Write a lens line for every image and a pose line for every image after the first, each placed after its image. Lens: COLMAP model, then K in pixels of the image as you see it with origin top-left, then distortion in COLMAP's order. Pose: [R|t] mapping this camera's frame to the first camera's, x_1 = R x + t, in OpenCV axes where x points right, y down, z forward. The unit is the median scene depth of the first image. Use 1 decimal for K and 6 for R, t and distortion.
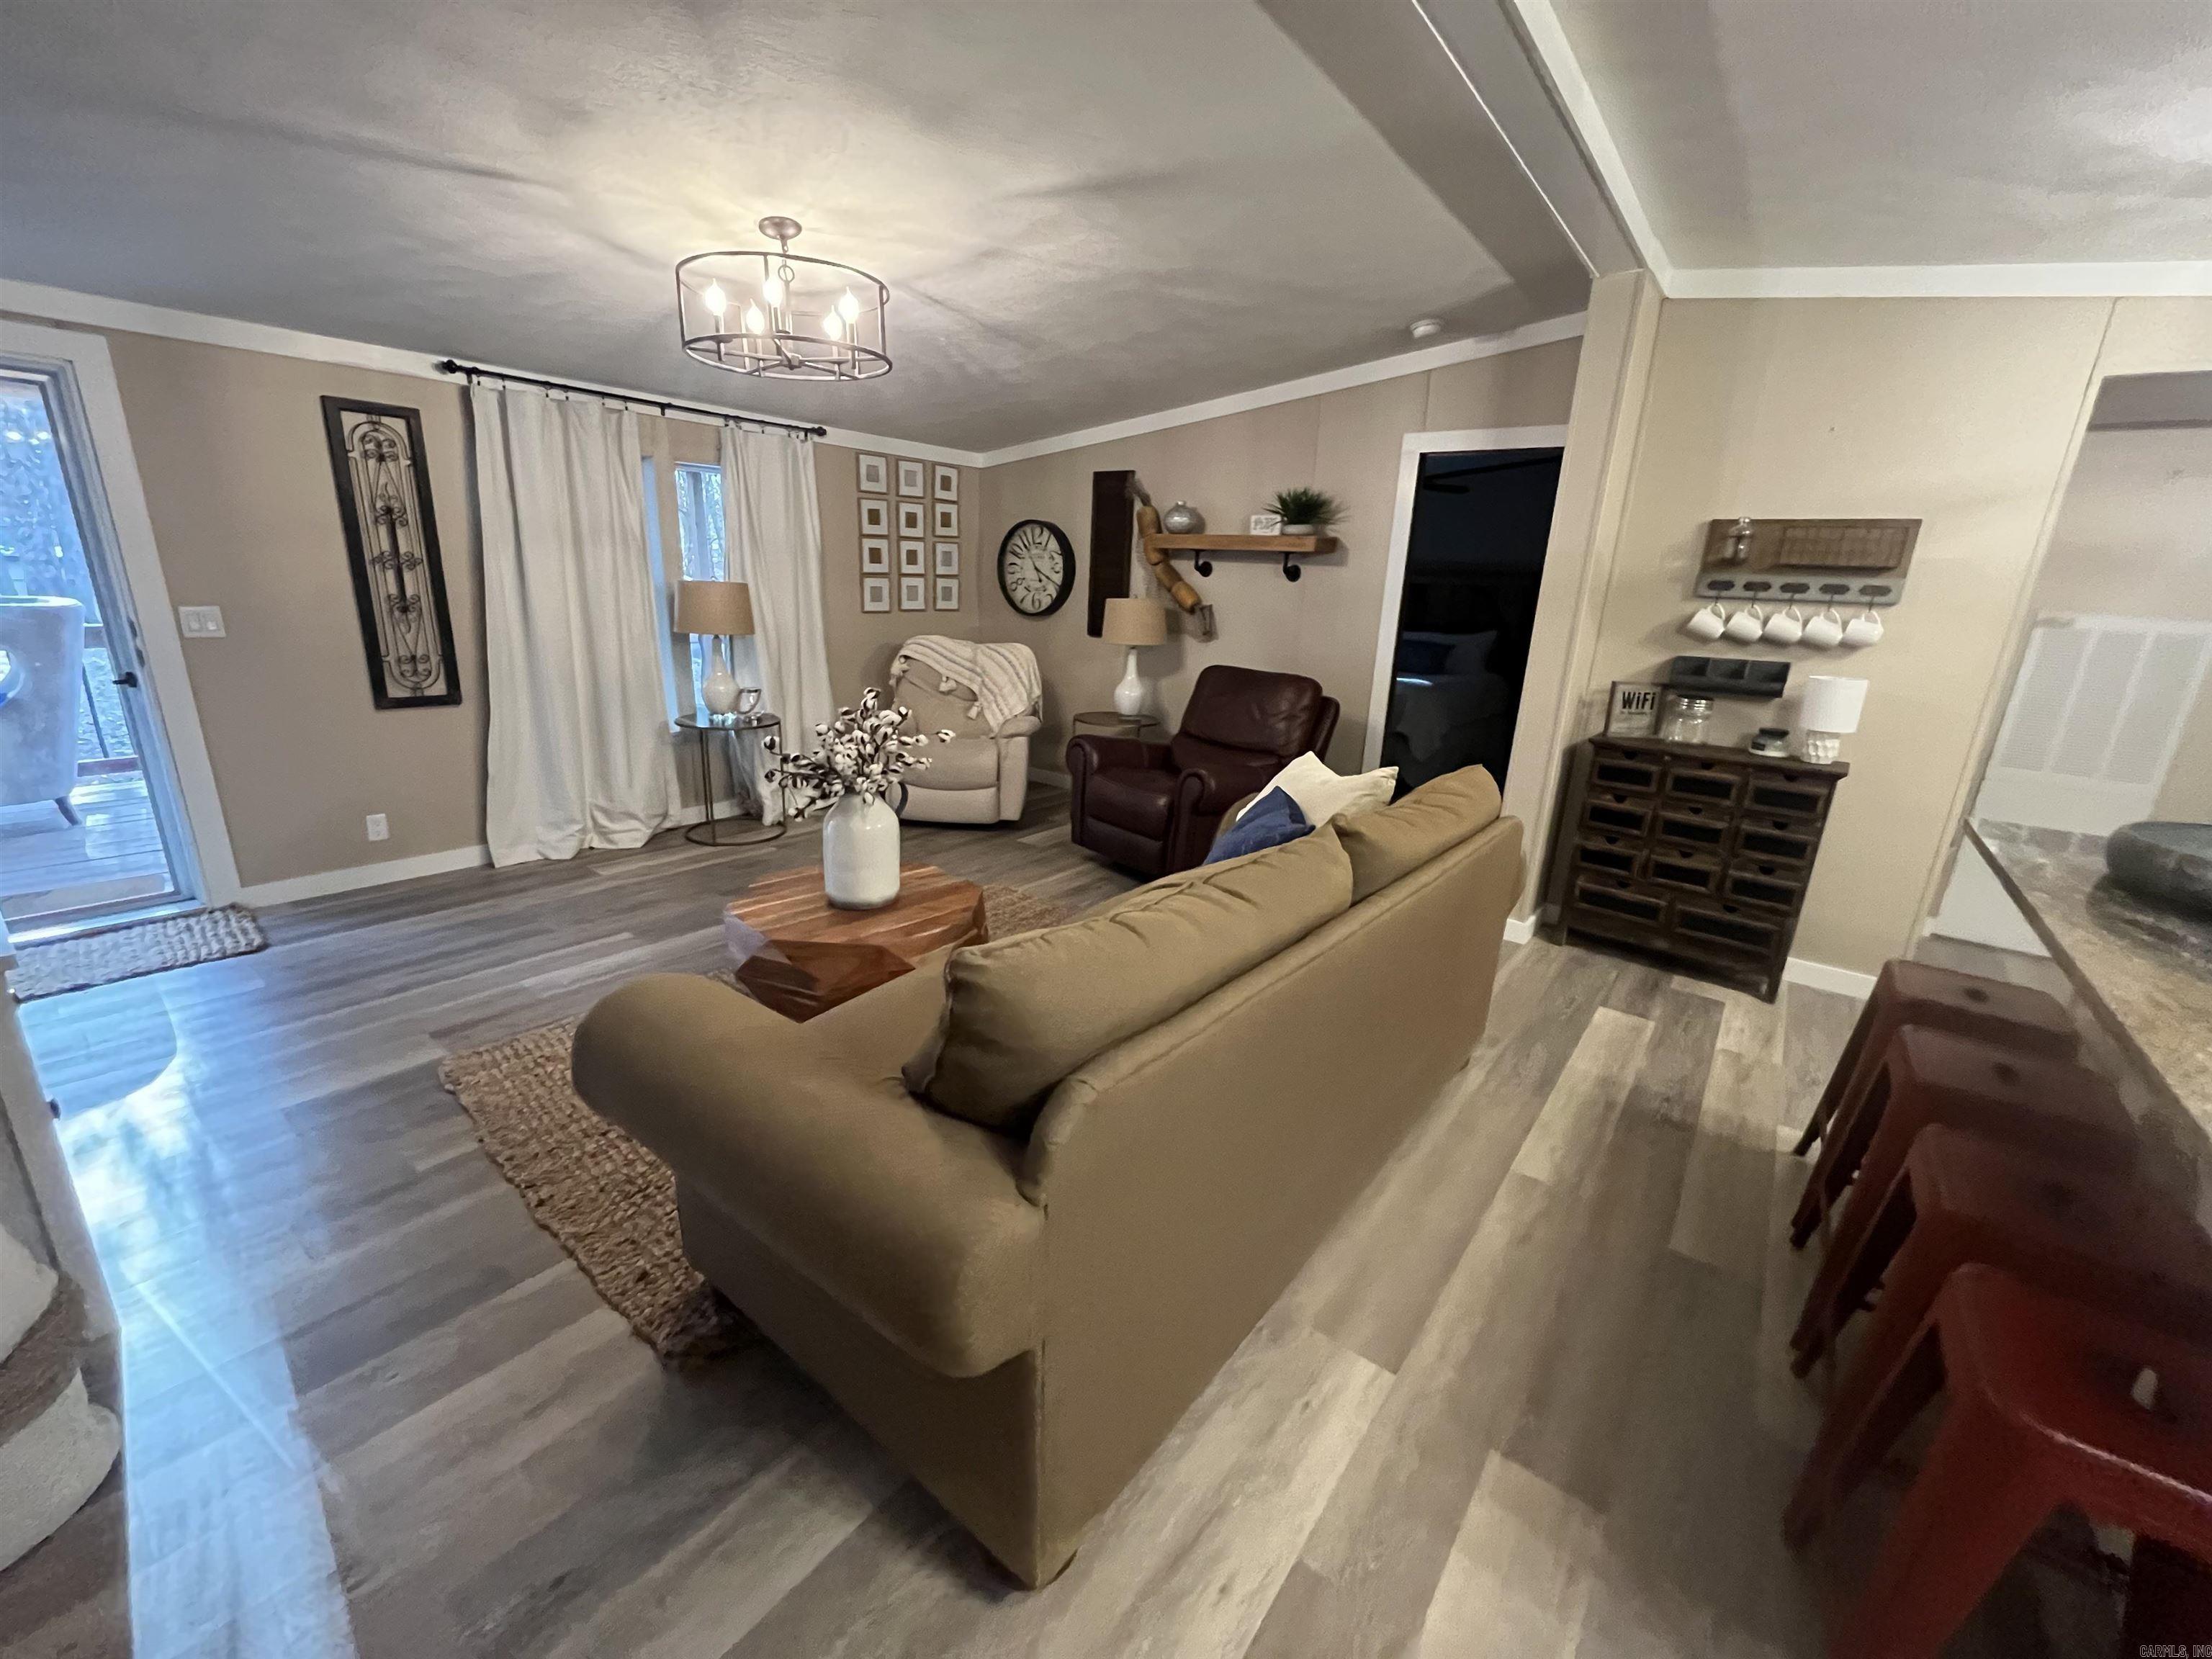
lens RADIAL K [[891.1, 0, 1103.7], [0, 891.1, 837.5], [0, 0, 1]] dist [-0.003853, -0.000122]
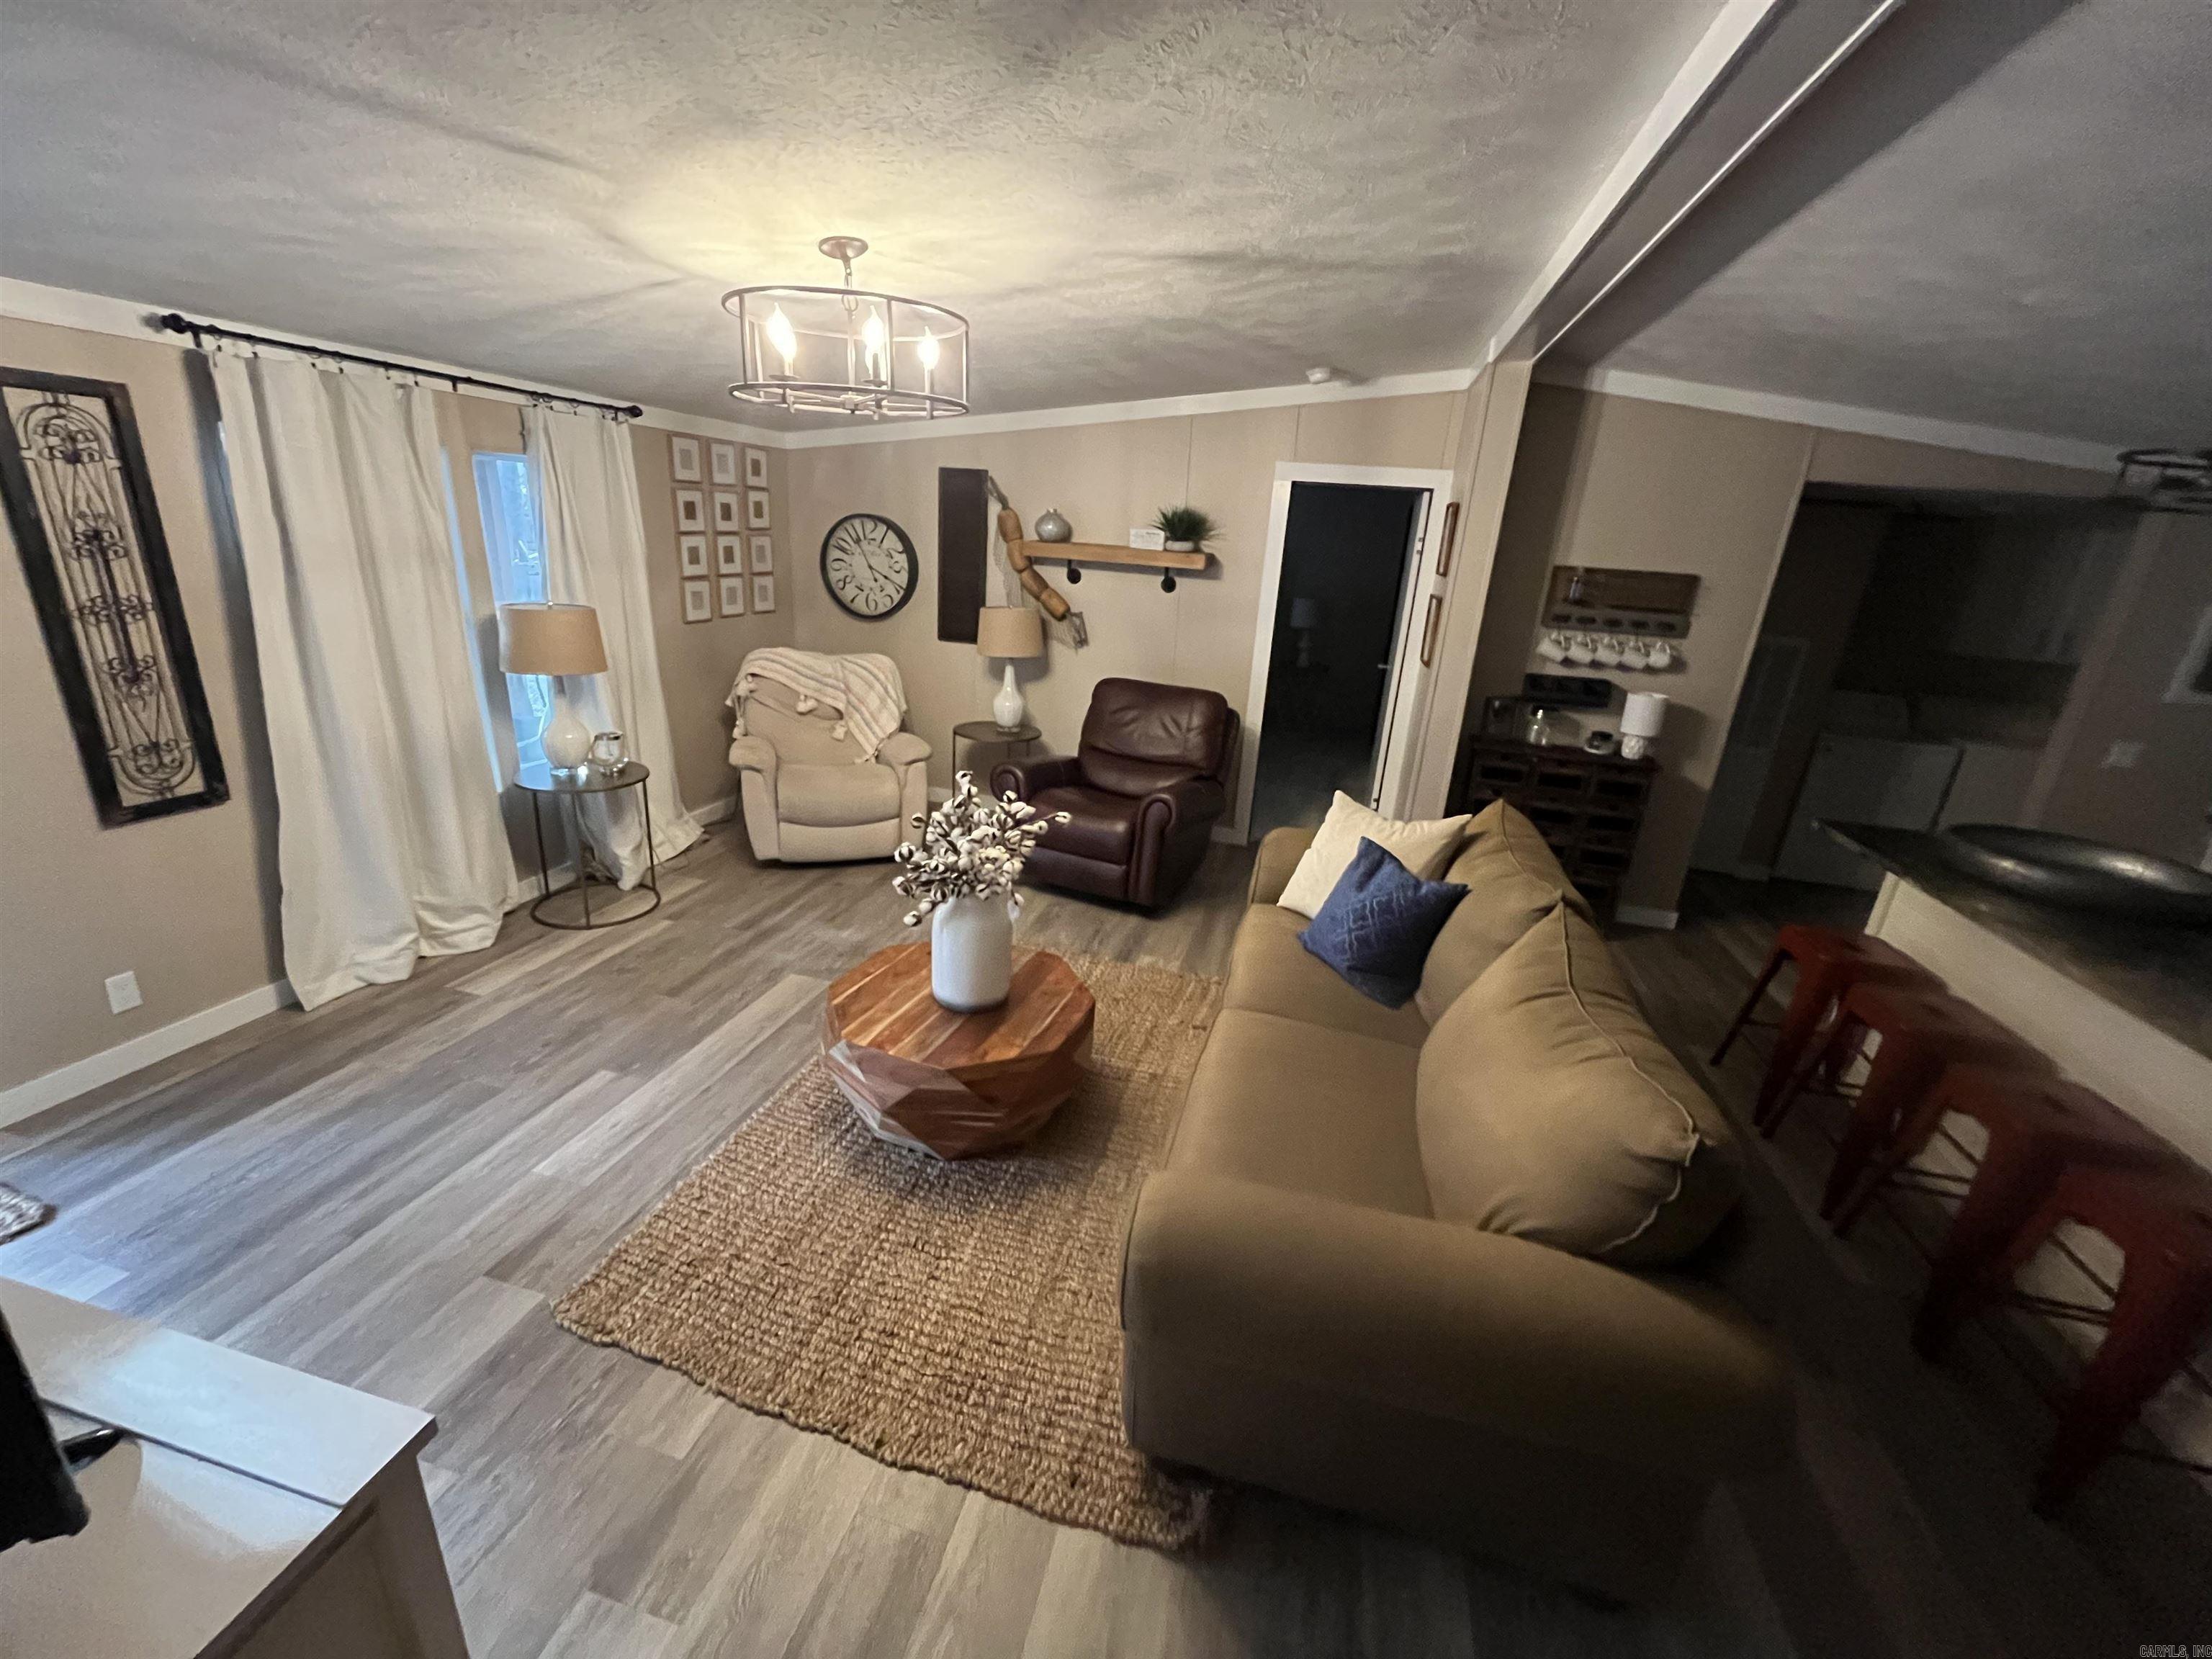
lens RADIAL K [[891.1, 0, 1103.7], [0, 891.1, 837.5], [0, 0, 1]] dist [-0.003853, -0.000122]
pose [[0.918149, -0.113325, 0.379684, -0.328188], [0.087481, 0.992558, 0.084705, -0.111881], [-0.386458, -0.044556, 0.921230, 0.061764]]
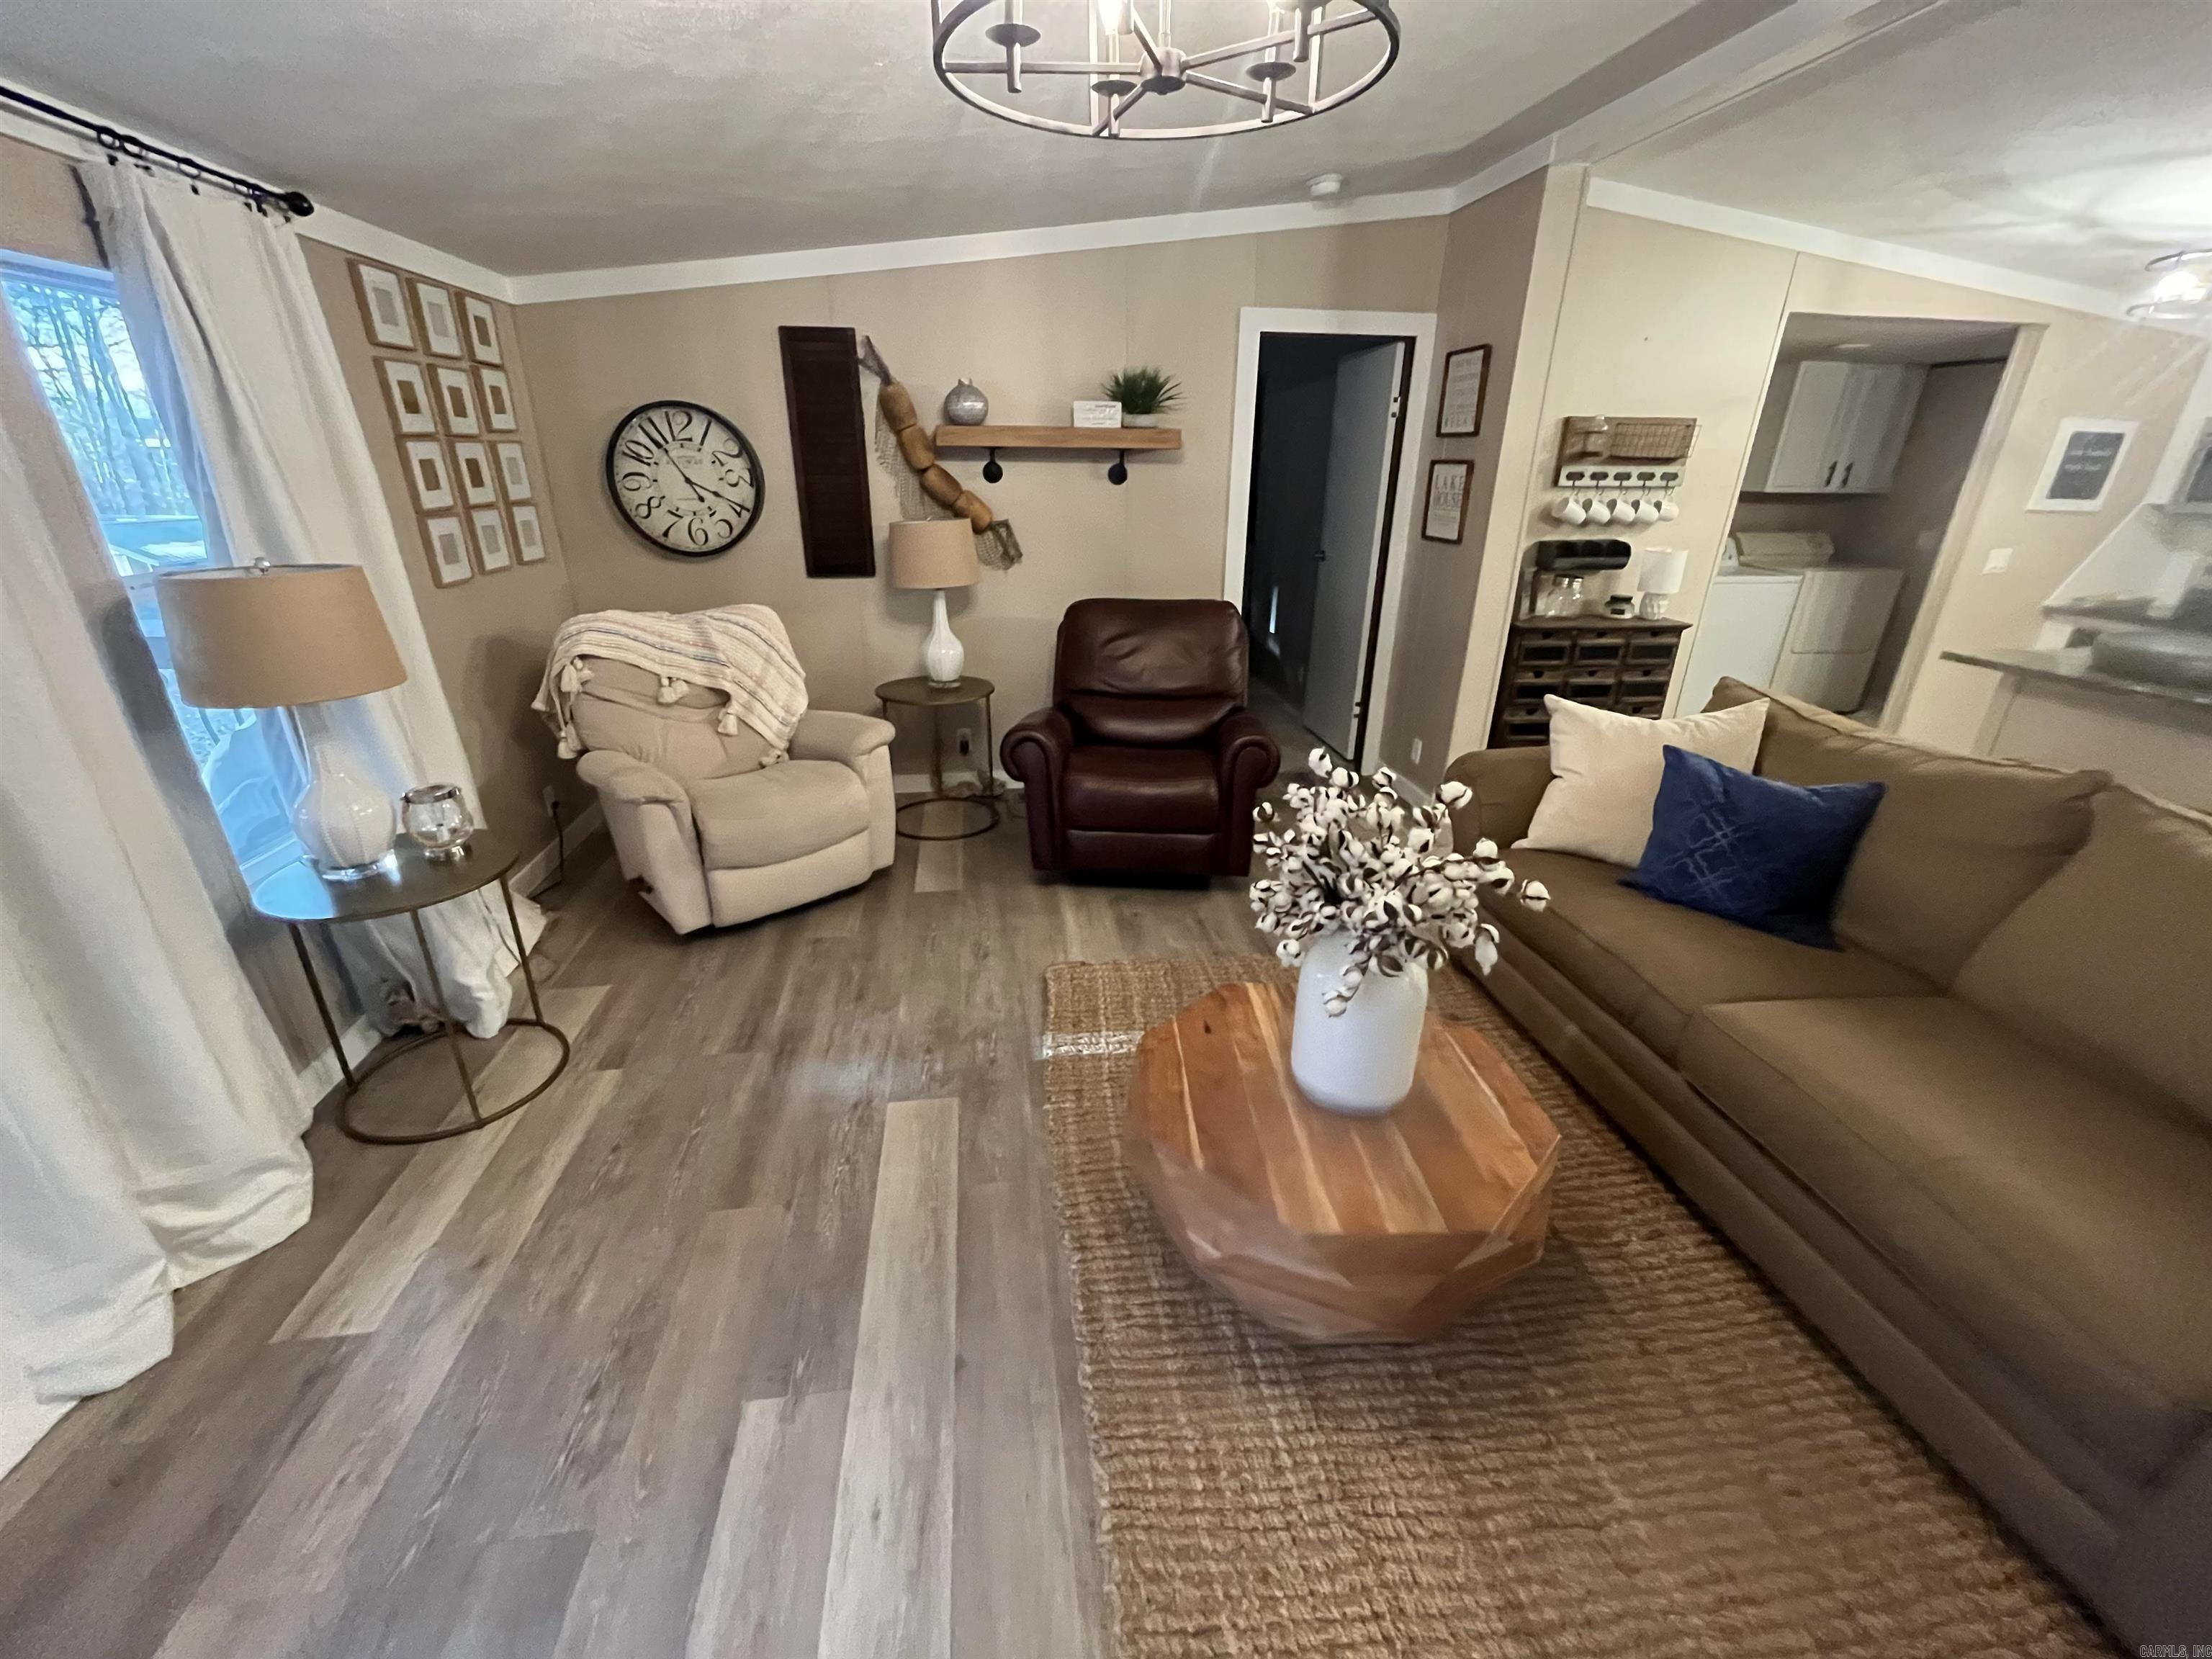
lens RADIAL K [[893.5, 0, 1104.0], [0, 893.5, 836.6], [0, 0, 1]] dist [-0.004307, -0.000142]
pose [[0.696437, -0.312716, 0.645897, -0.504341], [0.224428, 0.949822, 0.217875, -0.183300], [-0.681621, -0.006778, 0.731674, 0.454285]]
